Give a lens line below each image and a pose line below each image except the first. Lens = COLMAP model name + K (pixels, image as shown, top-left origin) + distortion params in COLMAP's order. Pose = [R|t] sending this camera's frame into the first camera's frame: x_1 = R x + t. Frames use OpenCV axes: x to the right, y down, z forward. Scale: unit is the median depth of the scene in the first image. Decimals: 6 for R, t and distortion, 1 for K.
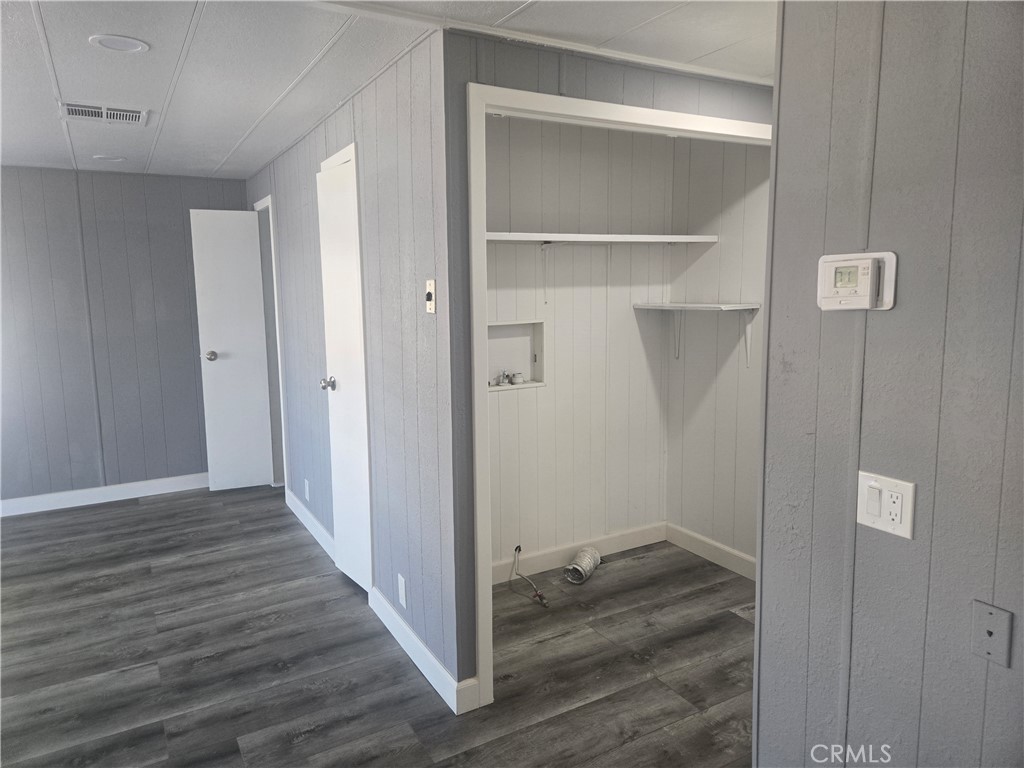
lens RADIAL K [[689.1, 0, 508.8], [0, 689.1, 374.6], [0, 0, 1]] dist [0.077575, -0.089661]
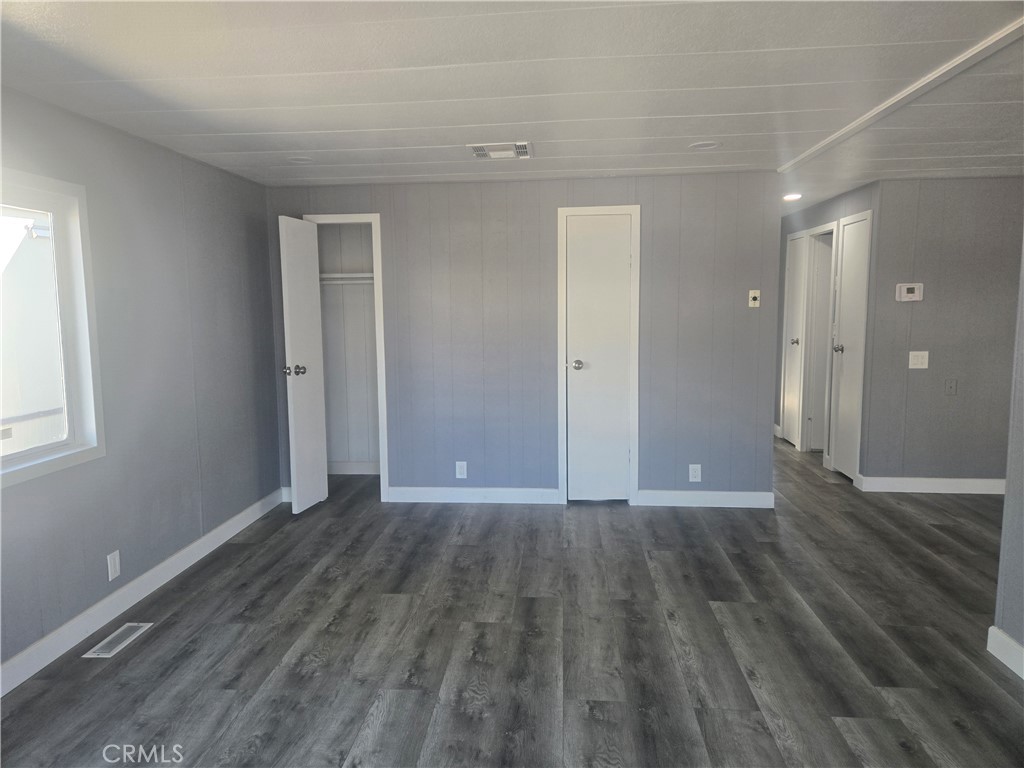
lens RADIAL K [[689.1, 0, 508.8], [0, 689.1, 374.6], [0, 0, 1]] dist [0.077575, -0.089661]
pose [[0.574485, -0.078463, 0.814746, -2.579597], [0.110805, 0.993687, 0.017565, -0.012905], [-0.810981, 0.080187, 0.579552, 0.528764]]
